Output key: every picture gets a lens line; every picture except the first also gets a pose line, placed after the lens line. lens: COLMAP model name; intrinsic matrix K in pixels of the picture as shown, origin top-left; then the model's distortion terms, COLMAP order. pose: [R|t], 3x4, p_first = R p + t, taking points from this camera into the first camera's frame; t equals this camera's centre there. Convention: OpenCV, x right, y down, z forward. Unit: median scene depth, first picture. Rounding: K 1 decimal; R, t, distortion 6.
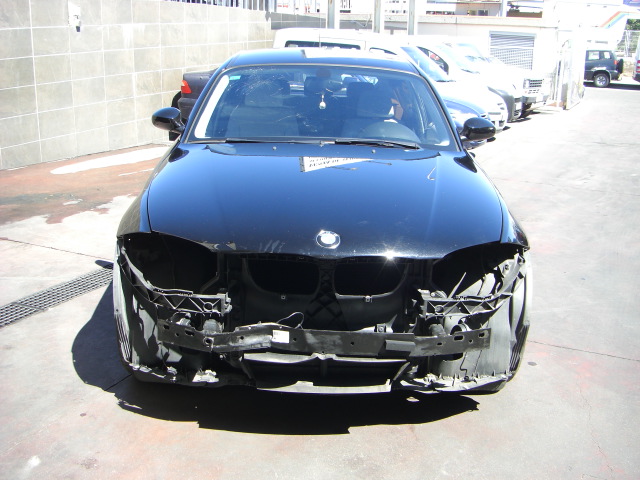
lens RADIAL K [[726.6, 0, 320.0], [0, 726.6, 240.0], [0, 0, 1]] dist [-0.192304, 0.146364]
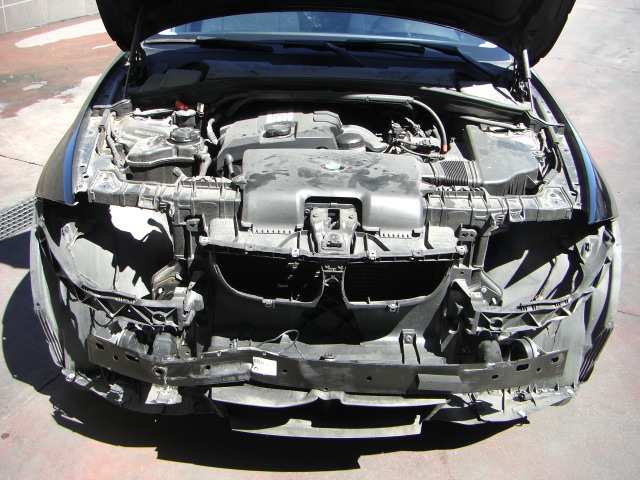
lens RADIAL K [[726.6, 0, 320.0], [0, 726.6, 240.0], [0, 0, 1]] dist [-0.192304, 0.146364]
pose [[0.999951, 0.009727, -0.001776, -0.001638], [-0.009166, 0.979225, 0.202569, -0.108243], [0.003709, -0.202543, 0.979266, 0.318755]]
